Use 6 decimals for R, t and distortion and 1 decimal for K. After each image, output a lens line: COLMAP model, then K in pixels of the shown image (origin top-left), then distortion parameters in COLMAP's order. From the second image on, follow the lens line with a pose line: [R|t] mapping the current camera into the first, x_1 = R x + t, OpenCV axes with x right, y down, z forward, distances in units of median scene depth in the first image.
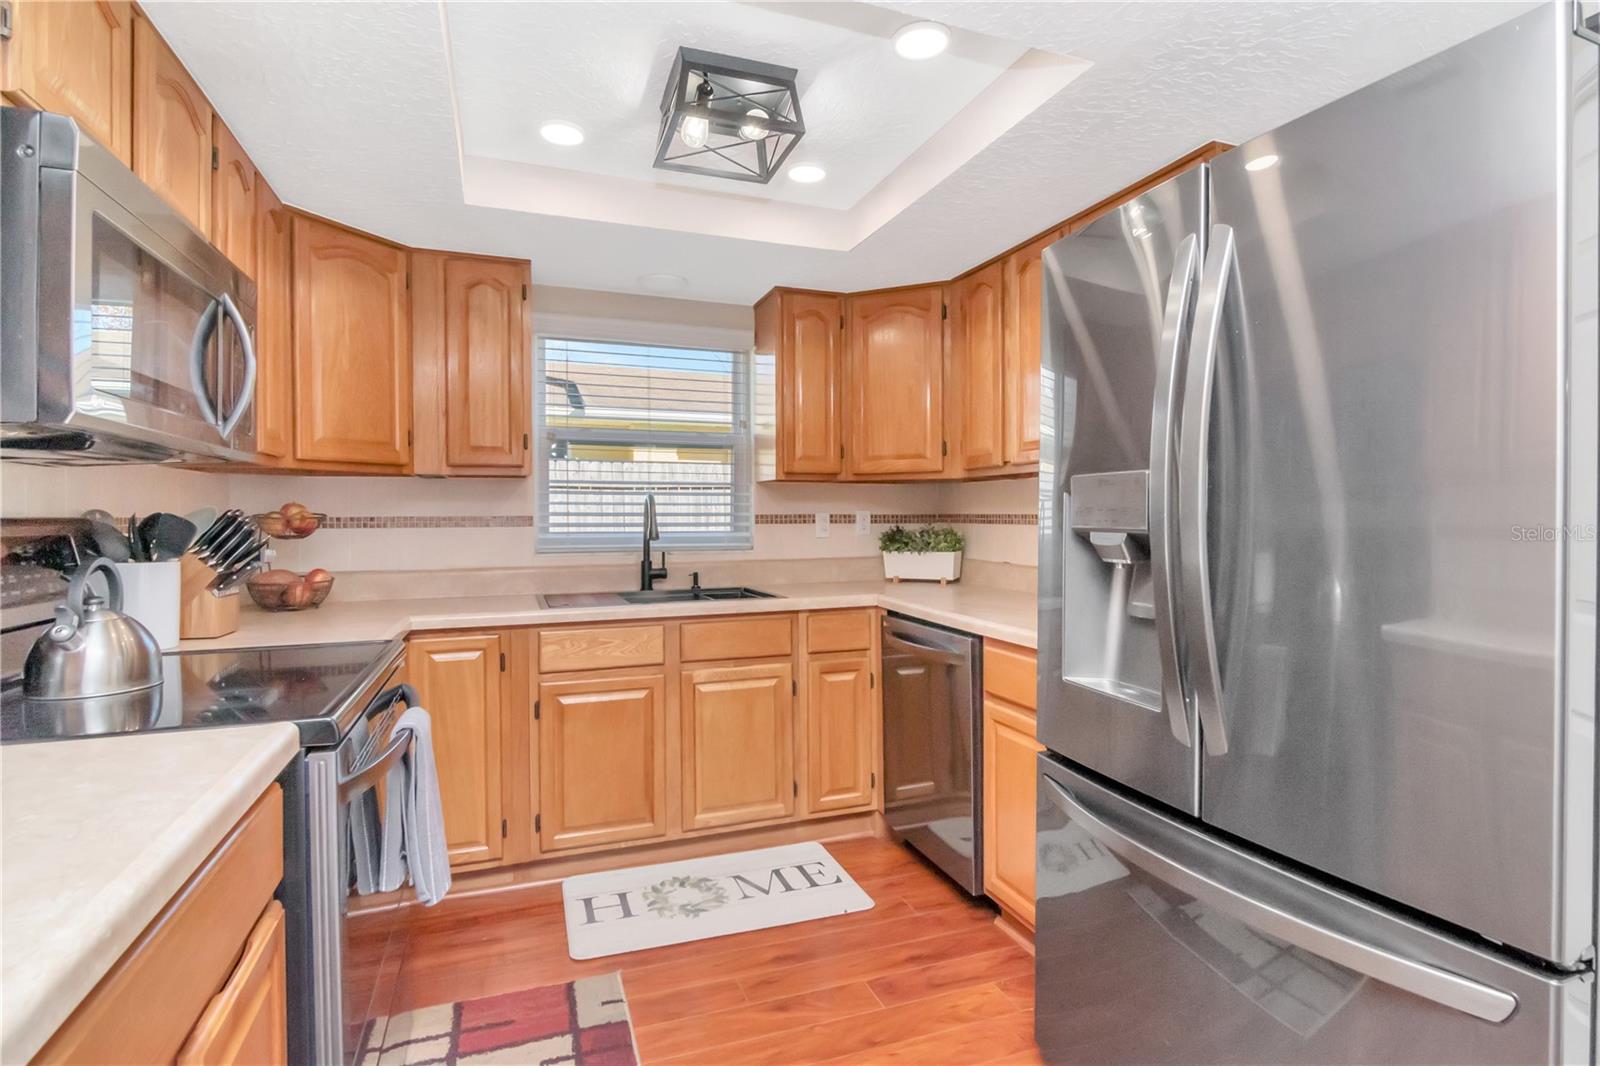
lens RADIAL K [[790.2, 0, 809.9], [0, 790.2, 522.0], [0, 0, 1]] dist [0.000827, -0.007306]
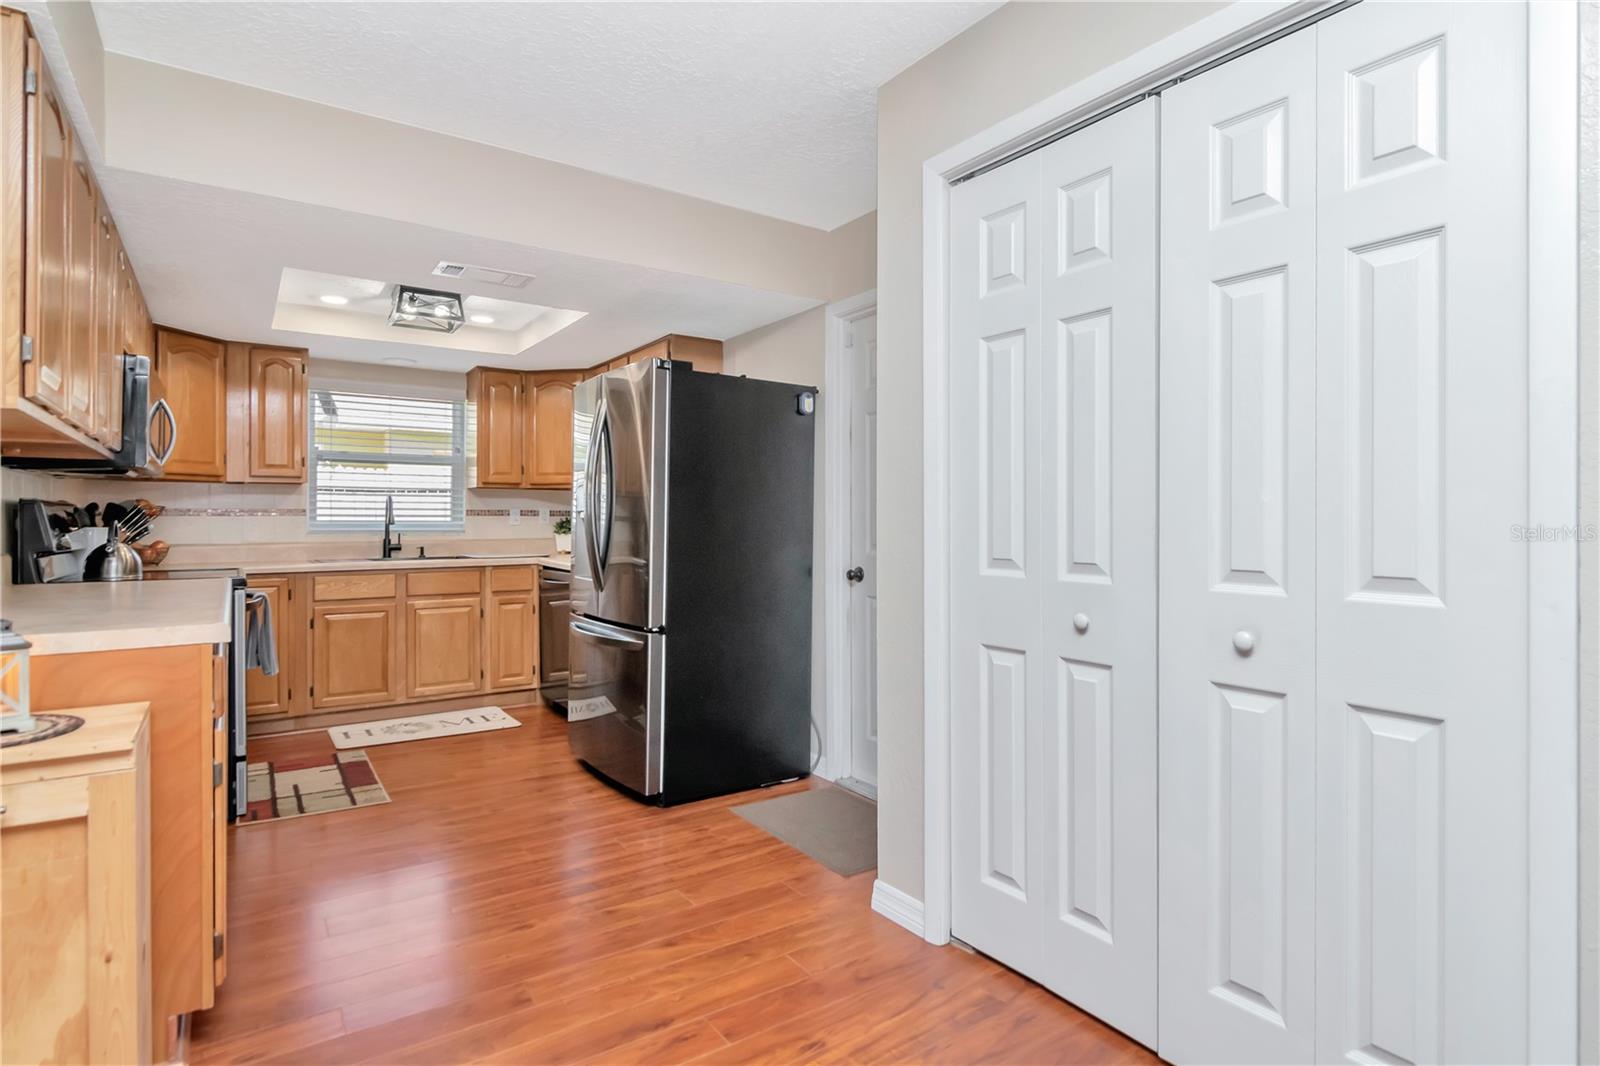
lens RADIAL K [[834.2, 0, 807.9], [0, 834.2, 517.1], [0, 0, 1]] dist [-0.001692, -0.000870]
pose [[0.971859, 0.003591, 0.235535, 0.239339], [-0.000035, 0.999886, -0.015099, 0.036260], [-0.235563, 0.014666, 0.971748, -0.893076]]
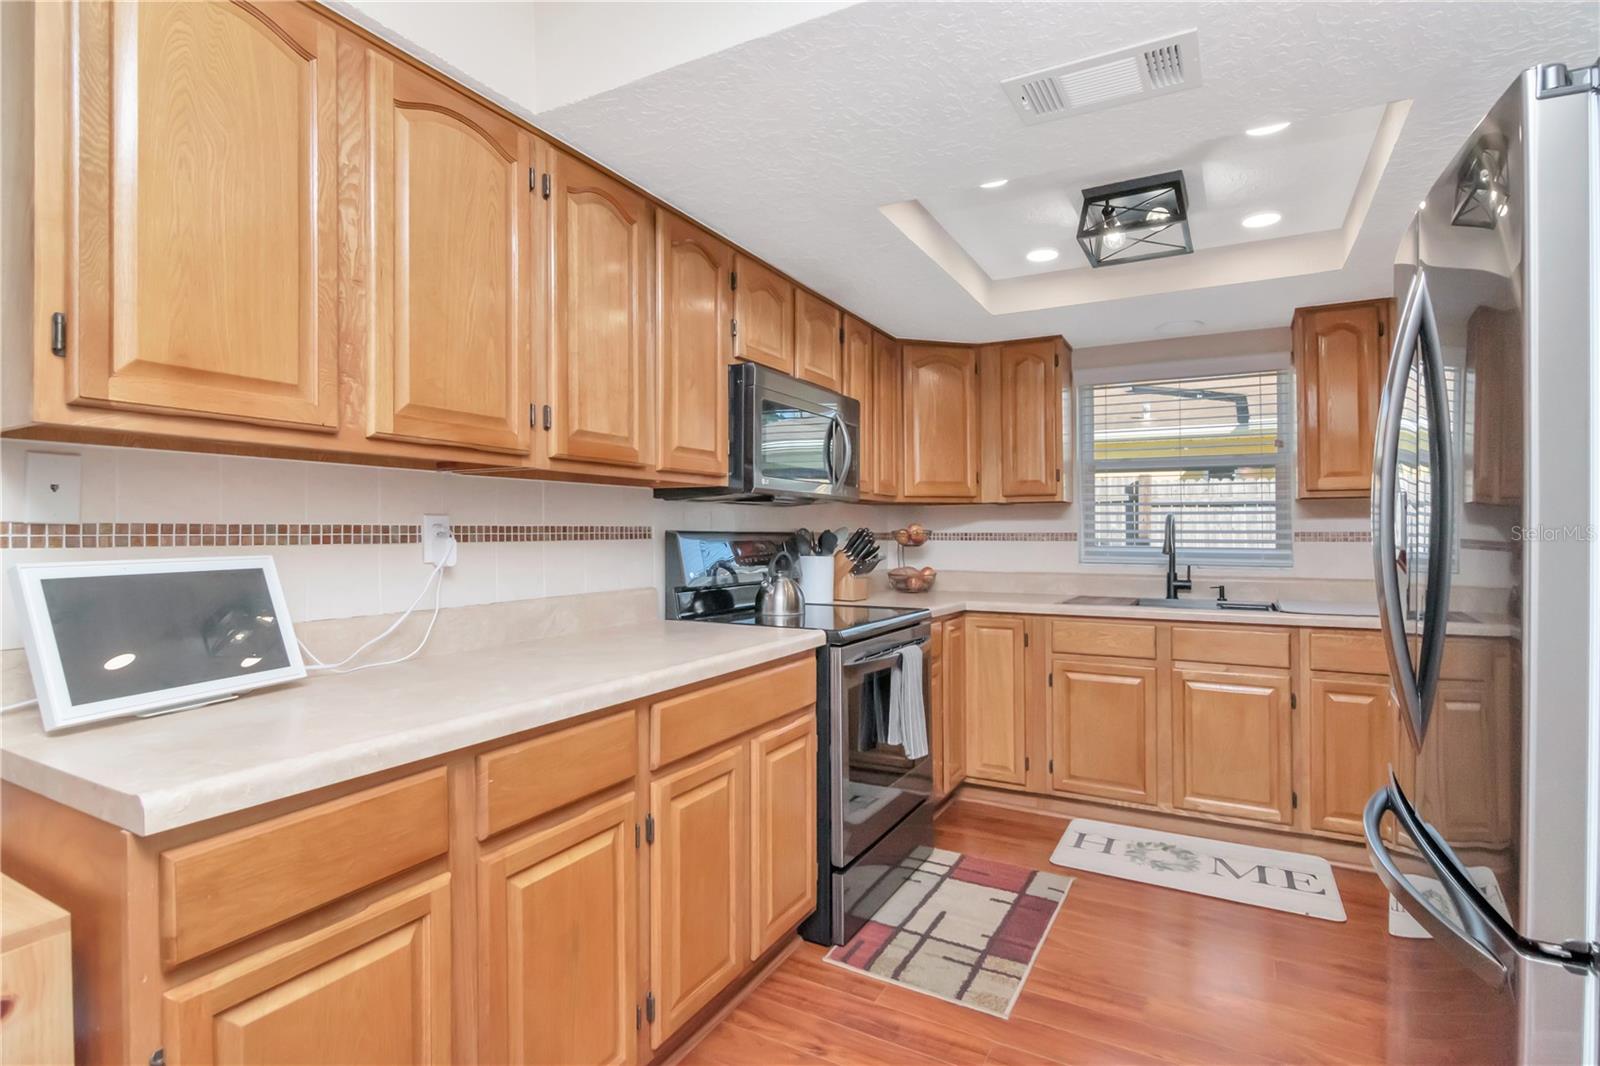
lens RADIAL K [[784.8, 0, 798.3], [0, 784.8, 528.3], [0, 0, 1]] dist [-0.001431, -0.006413]
pose [[0.645512, -0.001270, -0.763749, 0.353111], [-0.009643, 0.999905, -0.009812, 0.002015], [0.763689, 0.013698, 0.645438, -0.156278]]
